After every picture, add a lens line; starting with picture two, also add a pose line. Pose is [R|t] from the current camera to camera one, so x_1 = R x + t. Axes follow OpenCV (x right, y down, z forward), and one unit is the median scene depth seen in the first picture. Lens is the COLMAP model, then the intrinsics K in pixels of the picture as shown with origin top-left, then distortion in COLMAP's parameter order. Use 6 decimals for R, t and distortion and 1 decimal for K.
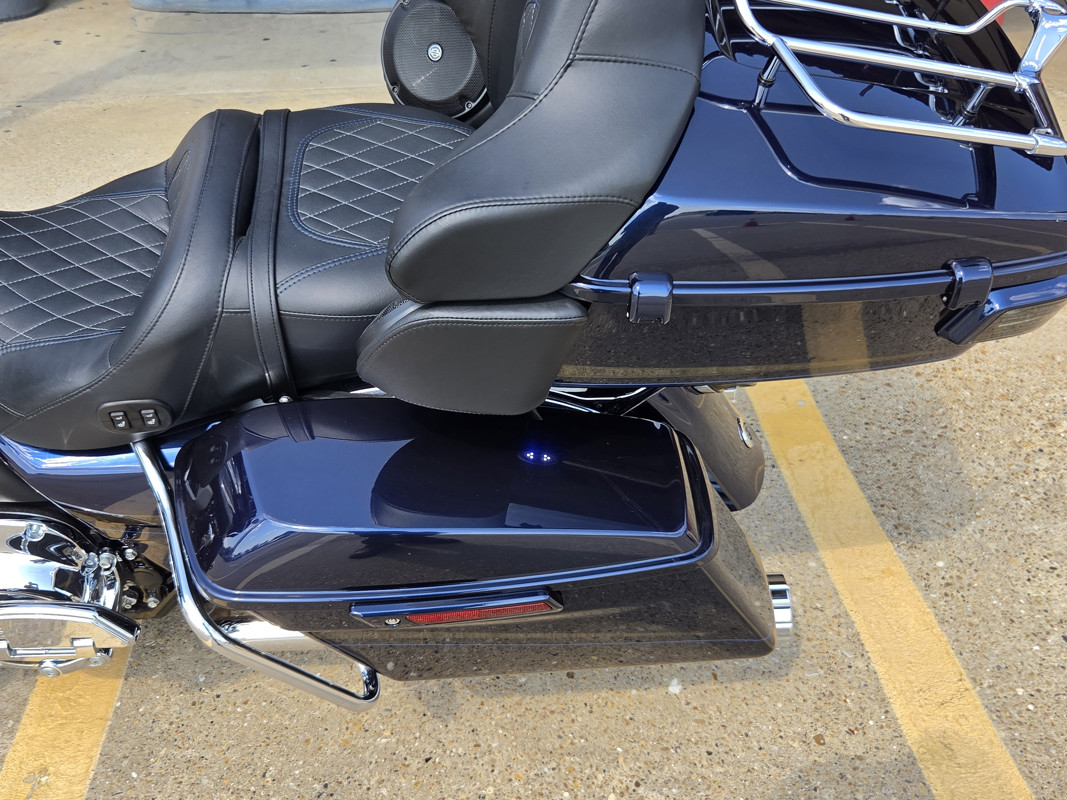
lens RADIAL K [[1076.9, 0, 533.5], [0, 1076.9, 400.0], [0, 0, 1]] dist [0.068235, -0.090748]
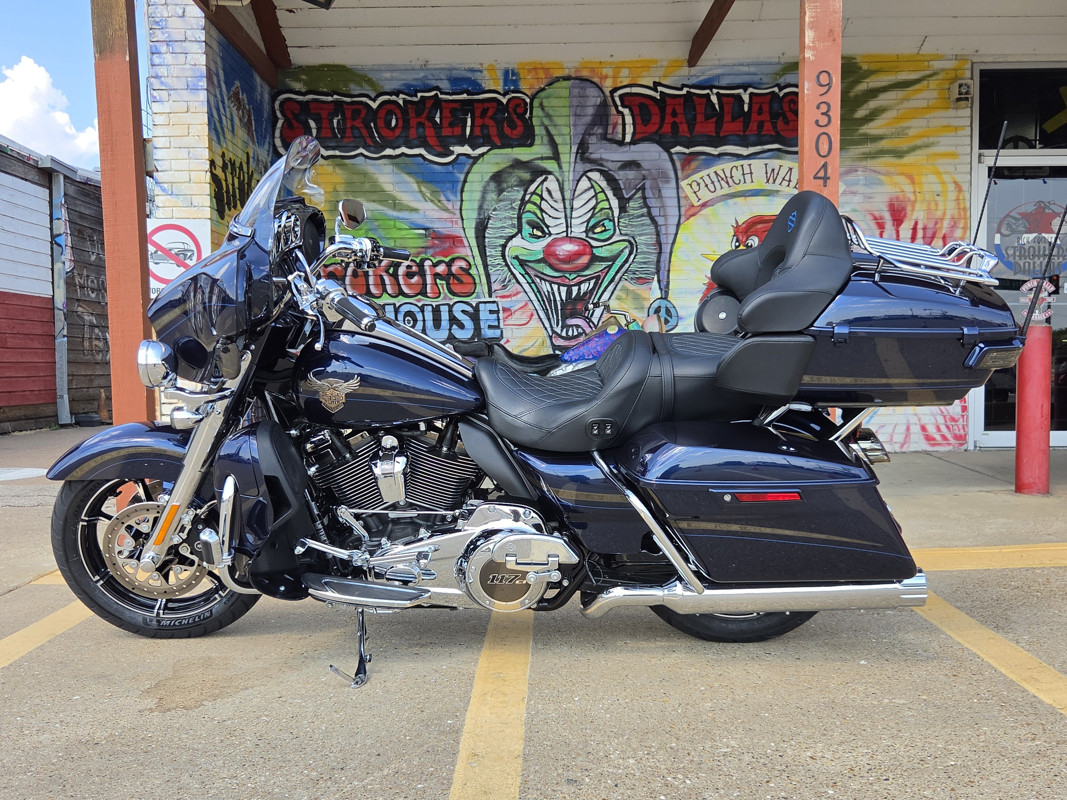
lens RADIAL K [[1076.9, 0, 533.5], [0, 1076.9, 400.0], [0, 0, 1]] dist [0.068235, -0.090748]
pose [[0.995710, -0.002060, -0.092506, -0.234918], [-0.044359, 0.866744, -0.496777, 0.832851], [0.081202, 0.498749, 0.862934, -0.736470]]
